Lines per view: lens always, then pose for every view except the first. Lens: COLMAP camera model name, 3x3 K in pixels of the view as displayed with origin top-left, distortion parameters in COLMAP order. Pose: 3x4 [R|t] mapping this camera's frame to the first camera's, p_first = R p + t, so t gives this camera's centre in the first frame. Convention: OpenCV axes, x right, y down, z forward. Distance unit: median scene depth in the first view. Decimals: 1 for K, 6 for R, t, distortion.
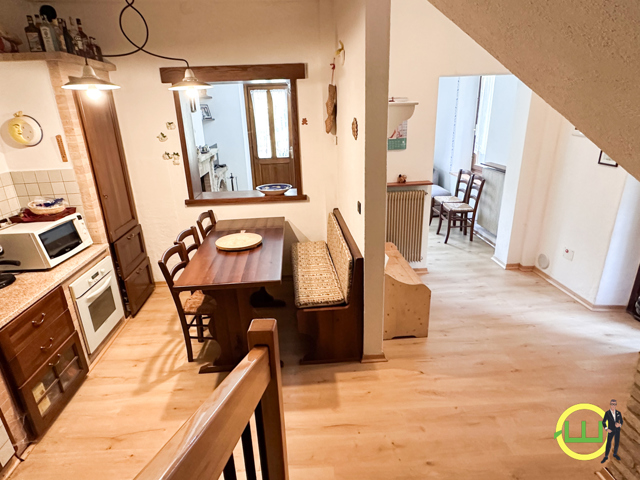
lens RADIAL K [[373.7, 0, 316.8], [0, 373.7, 242.6], [0, 0, 1]] dist [-0.001769, -0.000119]
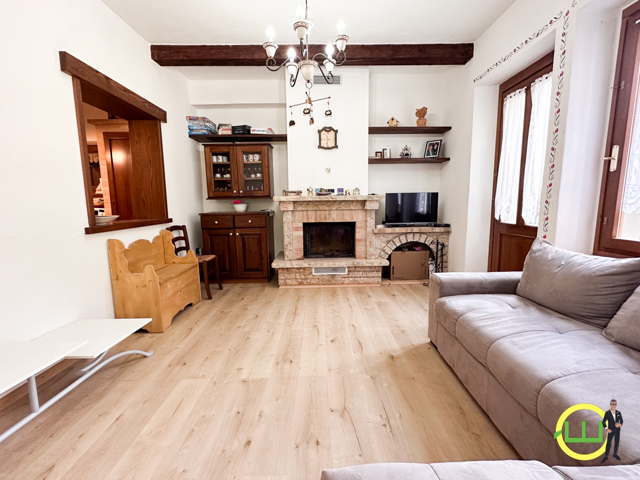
lens RADIAL K [[281.9, 0, 320.0], [0, 281.9, 240.0], [0, 0, 1]] dist [-0.000791, -0.000362]
pose [[-0.045983, 0.162570, -0.985625, 0.627073], [-0.328051, 0.929490, 0.168616, -0.462020], [0.943540, 0.331089, 0.010591, 1.891803]]
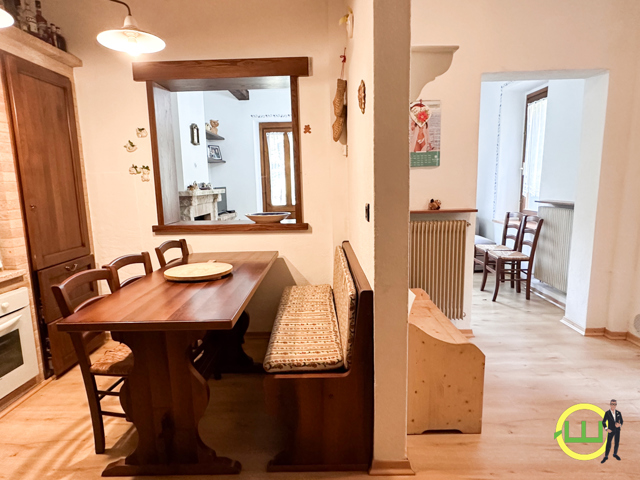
lens RADIAL K [[381.8, 0, 319.6], [0, 381.8, 244.5], [0, 0, 1]] dist [-0.001677, 0.000486]
pose [[0.997094, 0.024471, -0.072147, 0.067587], [-0.037083, 0.983145, -0.179026, 0.067932], [0.066550, 0.181181, 0.981195, 0.305940]]
